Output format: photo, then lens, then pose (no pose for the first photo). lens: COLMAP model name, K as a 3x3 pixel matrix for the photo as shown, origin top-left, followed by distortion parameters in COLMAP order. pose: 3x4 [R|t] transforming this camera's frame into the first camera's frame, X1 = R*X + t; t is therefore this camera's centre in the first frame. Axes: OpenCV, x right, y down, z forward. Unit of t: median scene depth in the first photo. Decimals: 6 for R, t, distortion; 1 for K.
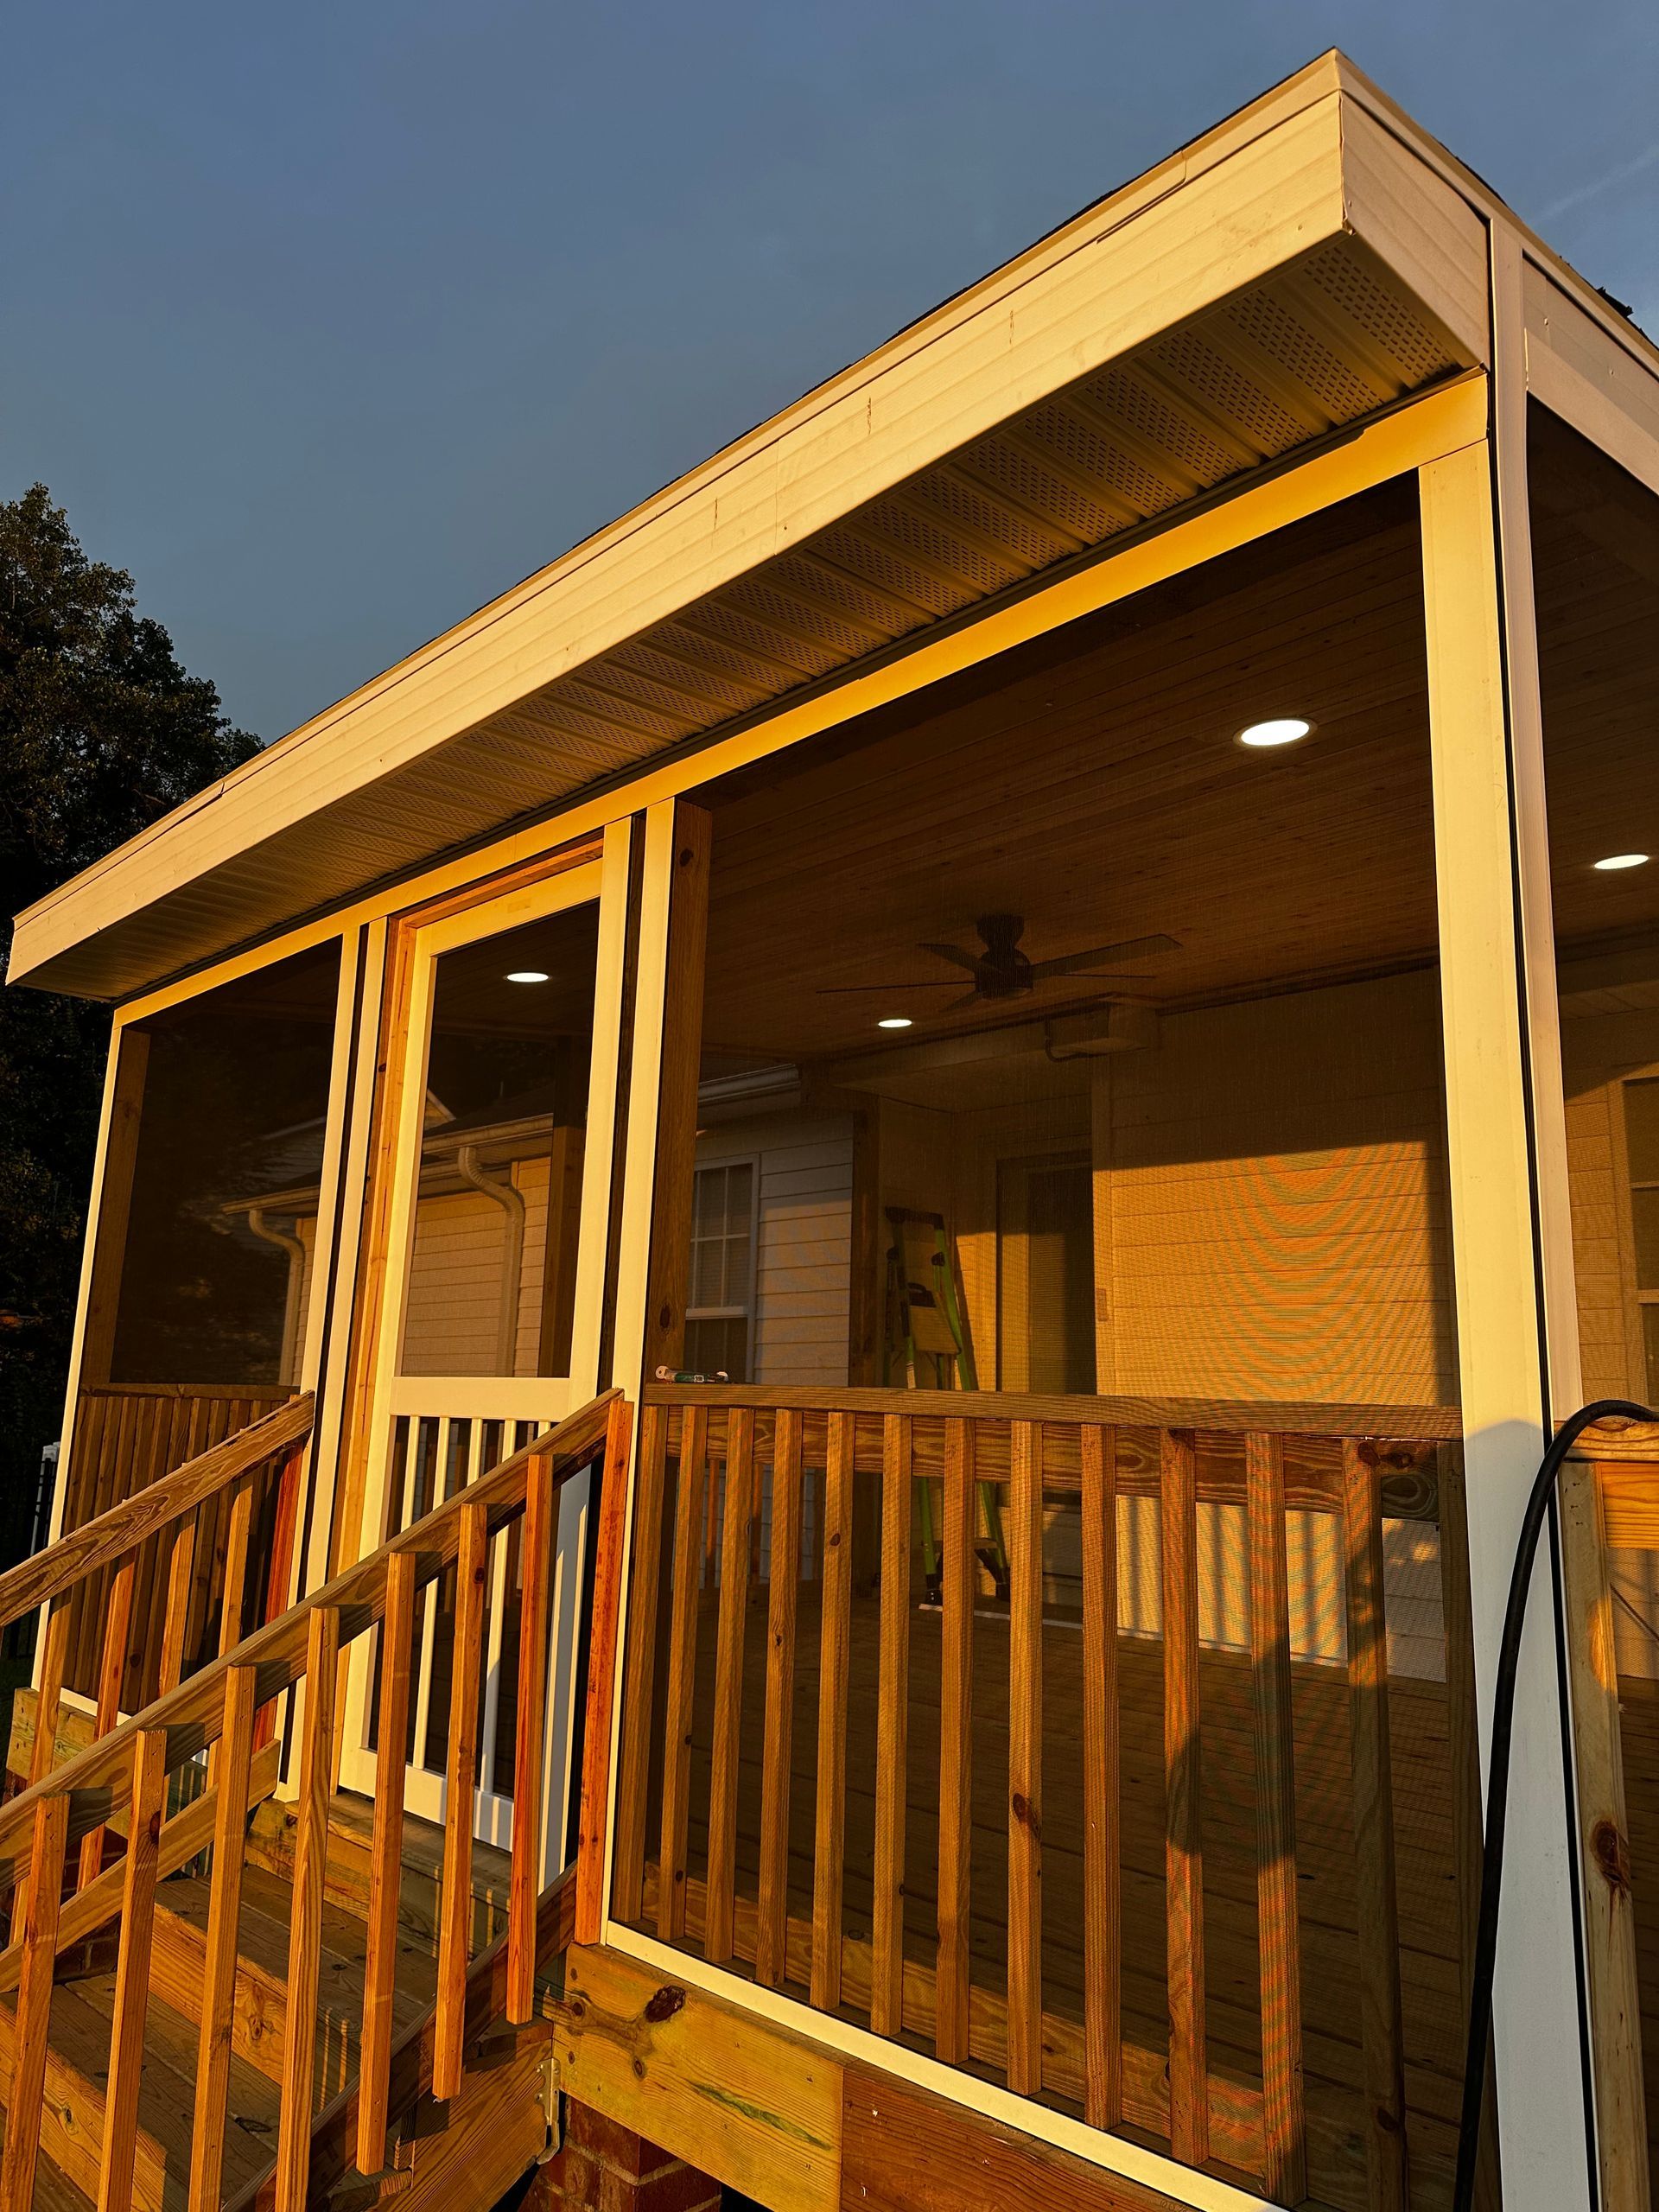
lens RADIAL K [[1566.5, 0, 829.5], [0, 1566.5, 1106.0], [0, 0, 1]] dist [0.054294, -0.001122]
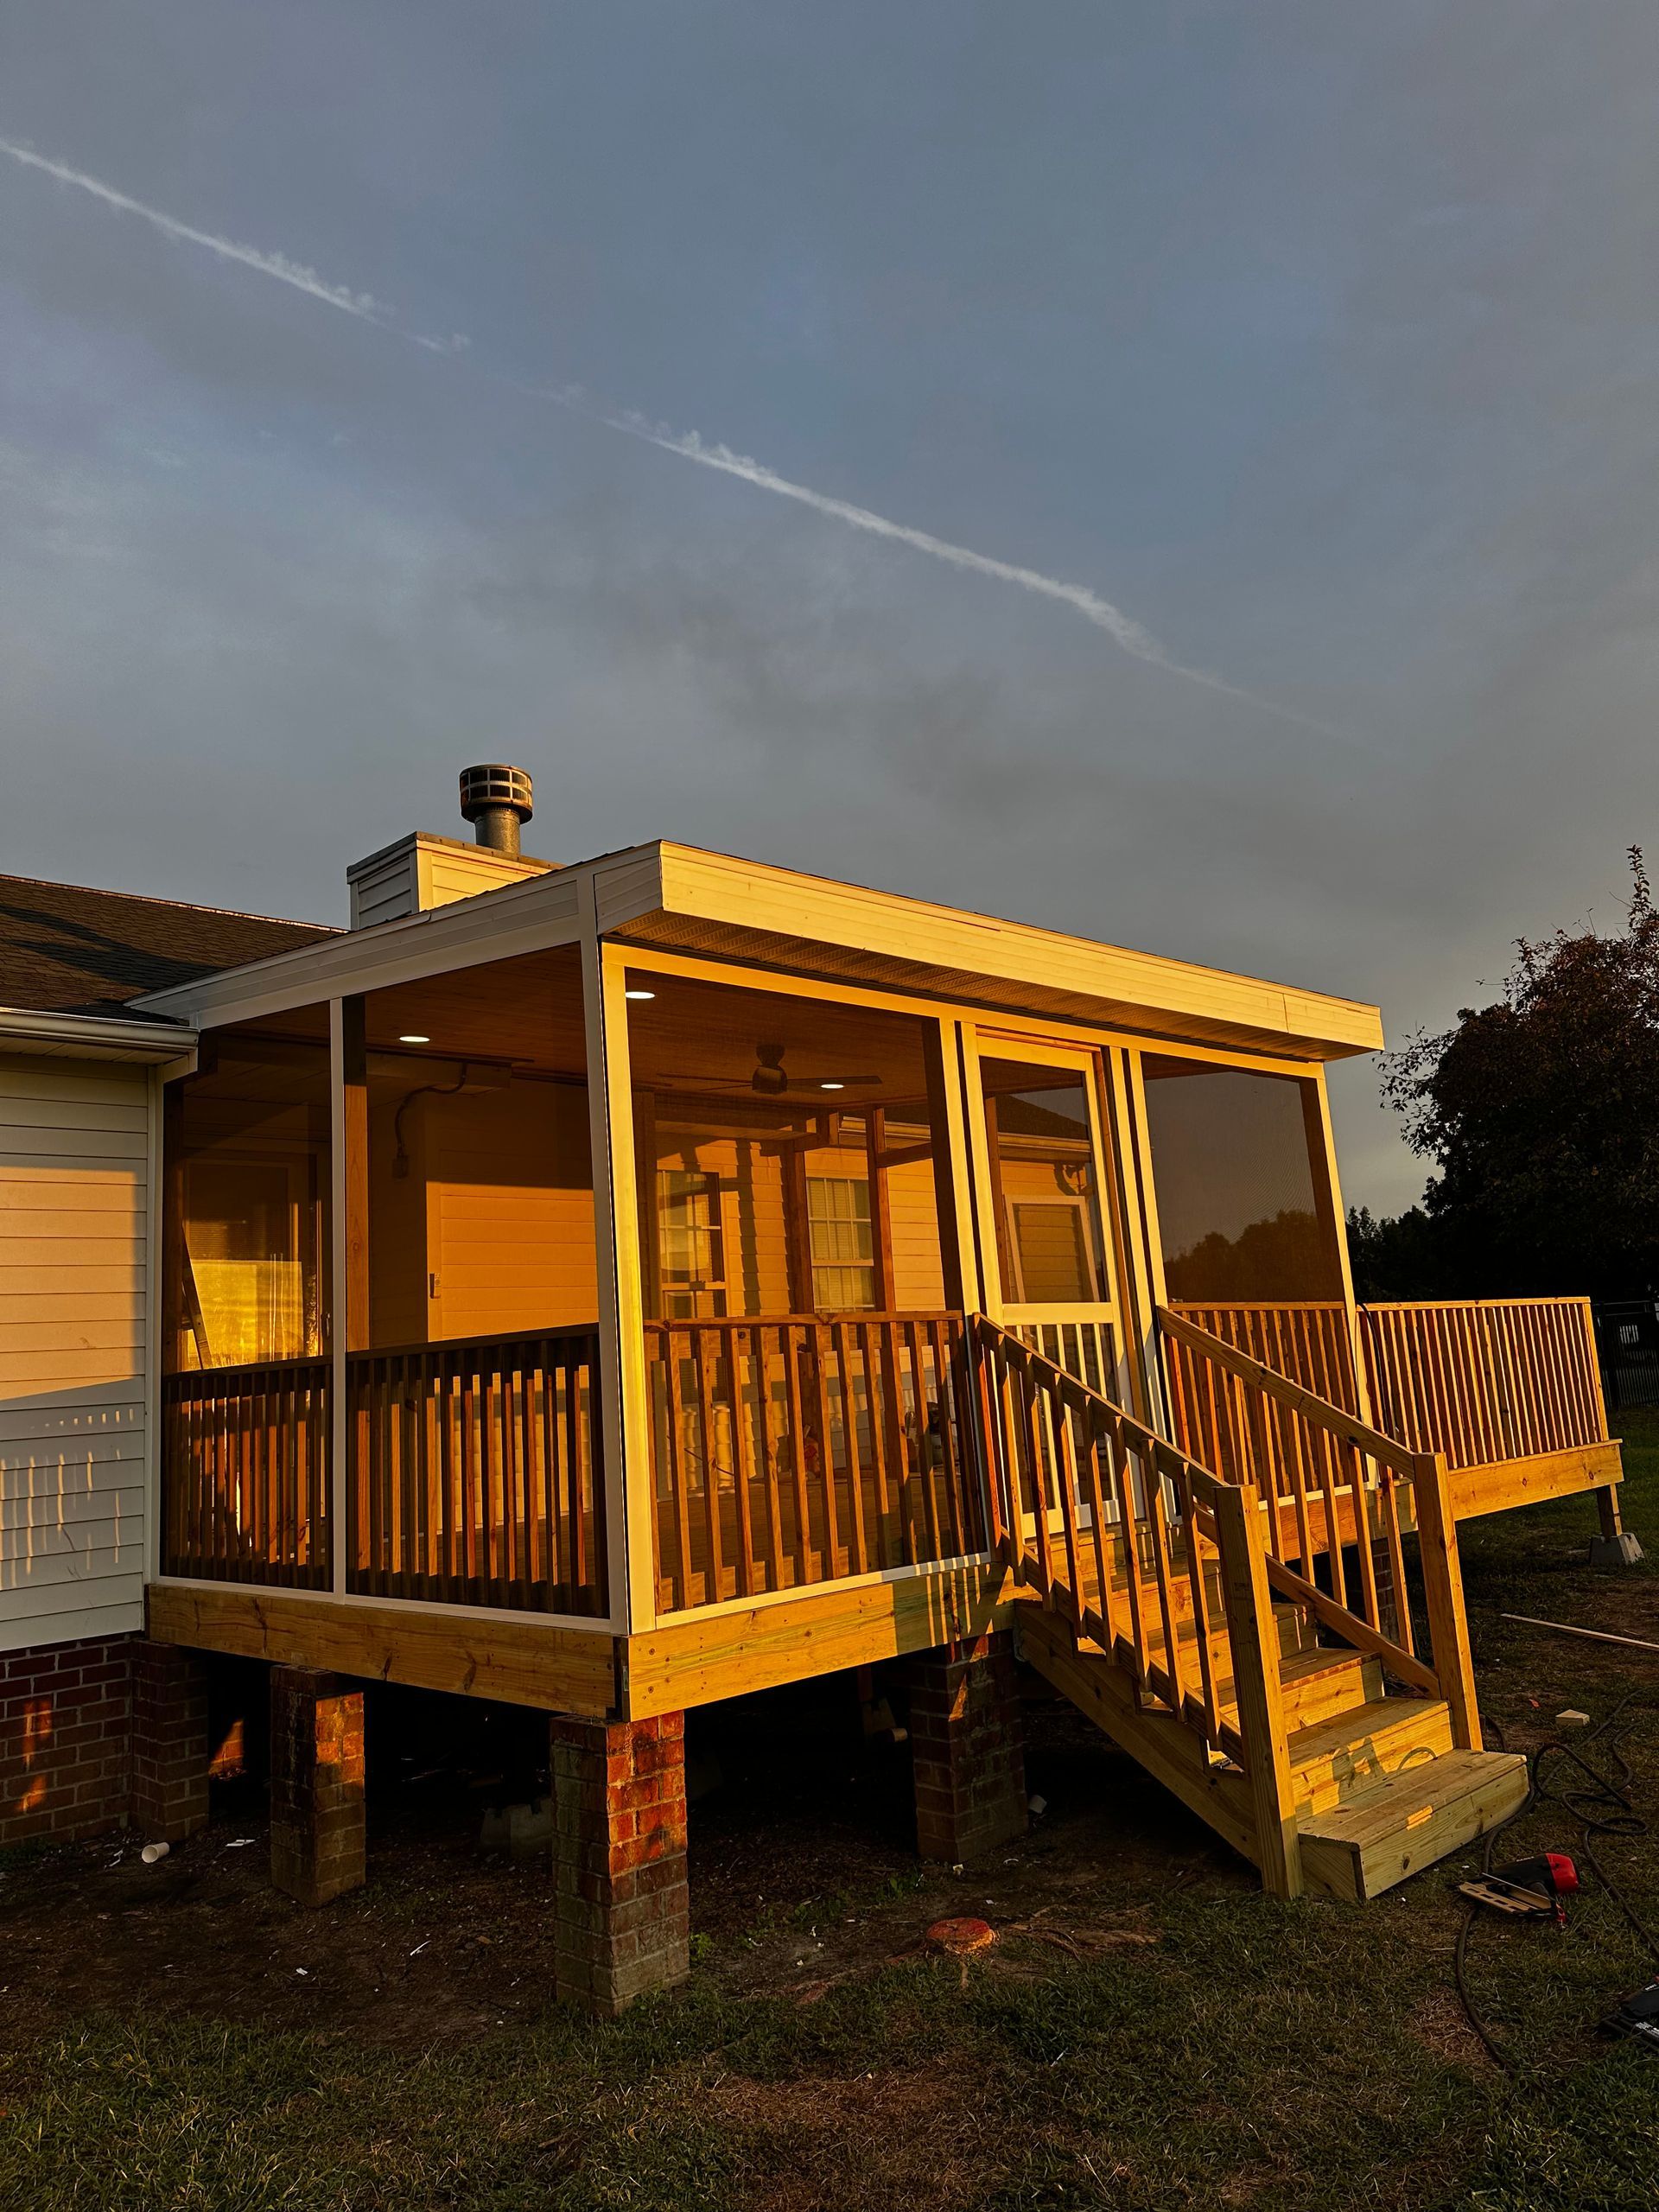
lens RADIAL K [[1566.5, 0, 829.5], [0, 1566.5, 1106.0], [0, 0, 1]] dist [0.054294, -0.001122]
pose [[-0.004134, 0.156830, 0.987617, -1.446474], [-0.122506, 0.980107, -0.156150, 0.181601], [-0.992459, -0.121634, 0.015161, 0.865842]]
